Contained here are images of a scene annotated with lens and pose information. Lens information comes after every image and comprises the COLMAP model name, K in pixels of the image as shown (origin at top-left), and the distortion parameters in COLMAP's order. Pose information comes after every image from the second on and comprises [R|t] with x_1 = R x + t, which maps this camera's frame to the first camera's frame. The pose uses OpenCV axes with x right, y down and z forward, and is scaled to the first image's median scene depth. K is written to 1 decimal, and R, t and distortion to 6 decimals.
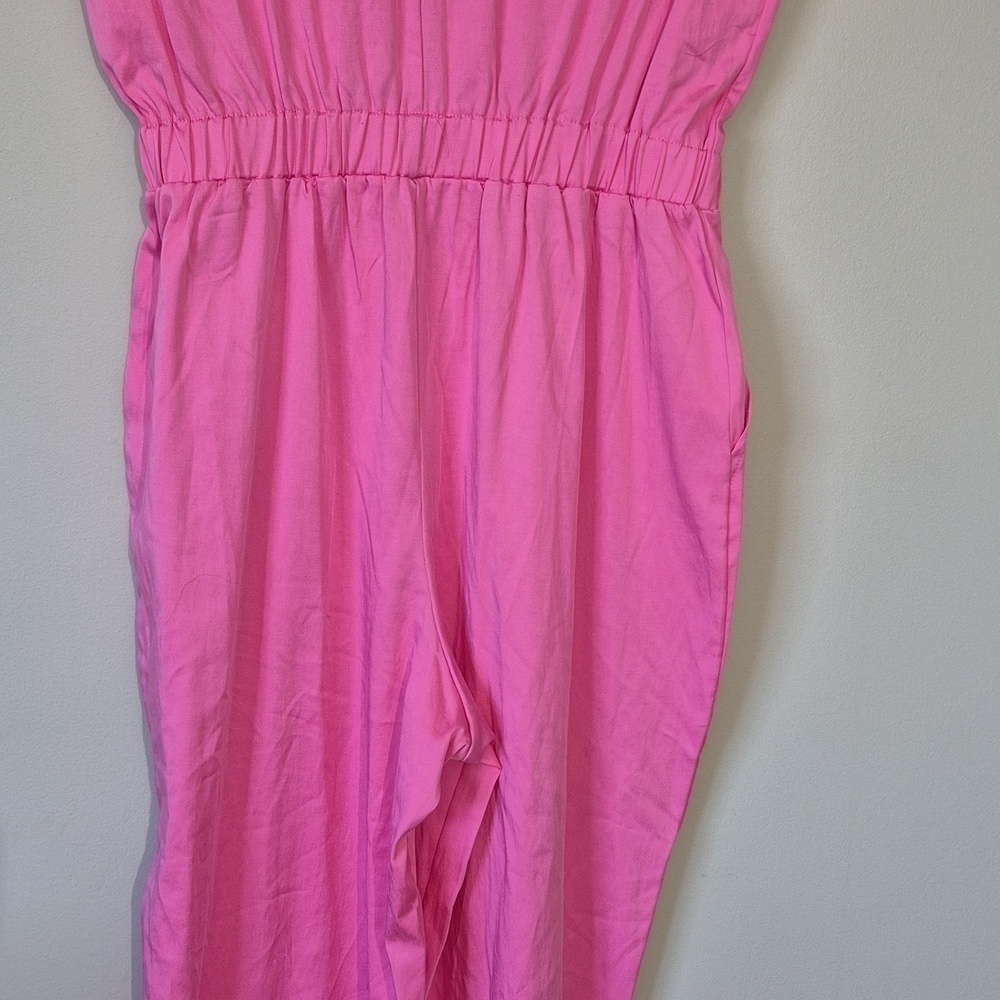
lens RADIAL K [[1518.8, 0, 497.7], [0, 1518.8, 461.0], [0, 0, 1]] dist [0.172641, -0.283350]
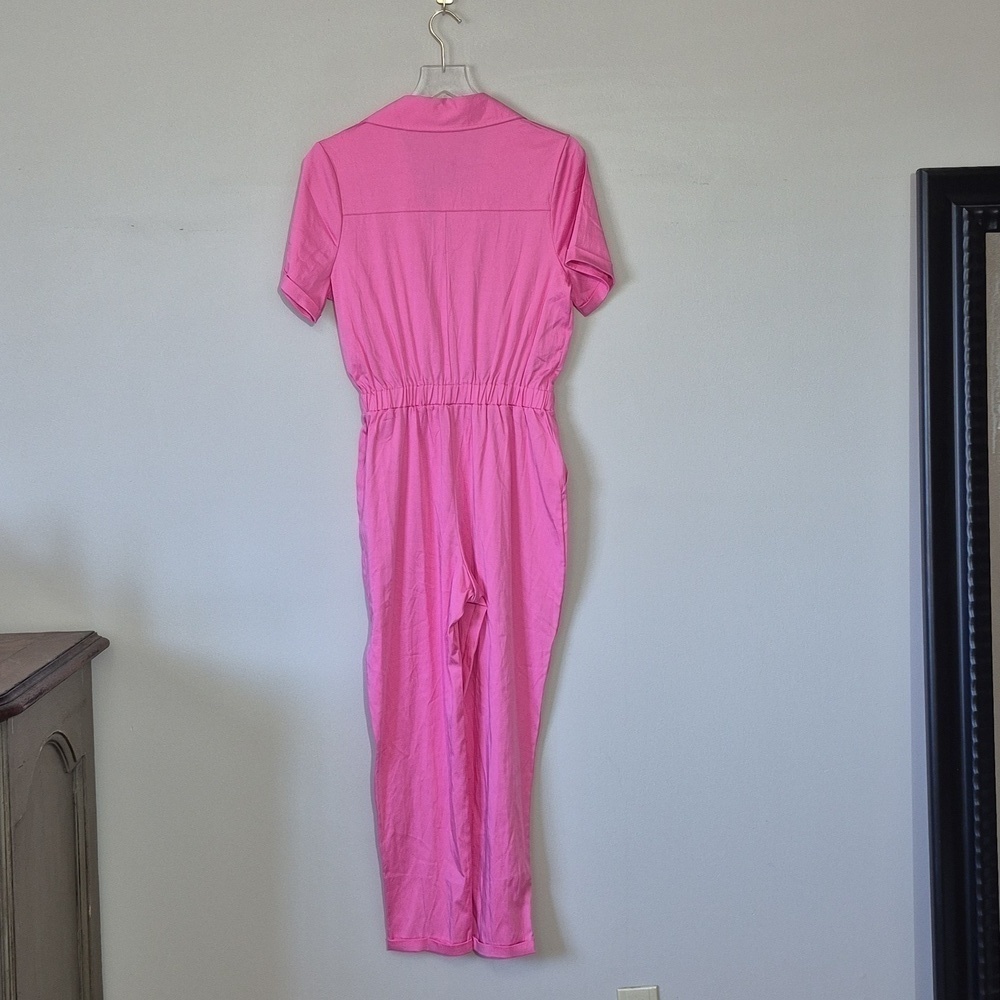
lens RADIAL K [[1518.8, 0, 497.7], [0, 1518.8, 461.0], [0, 0, 1]] dist [0.172641, -0.283350]
pose [[0.990324, -0.039979, -0.132890, 0.430828], [0.026958, 0.994784, -0.098378, 0.221085], [0.136130, 0.093844, 0.986236, -1.919018]]
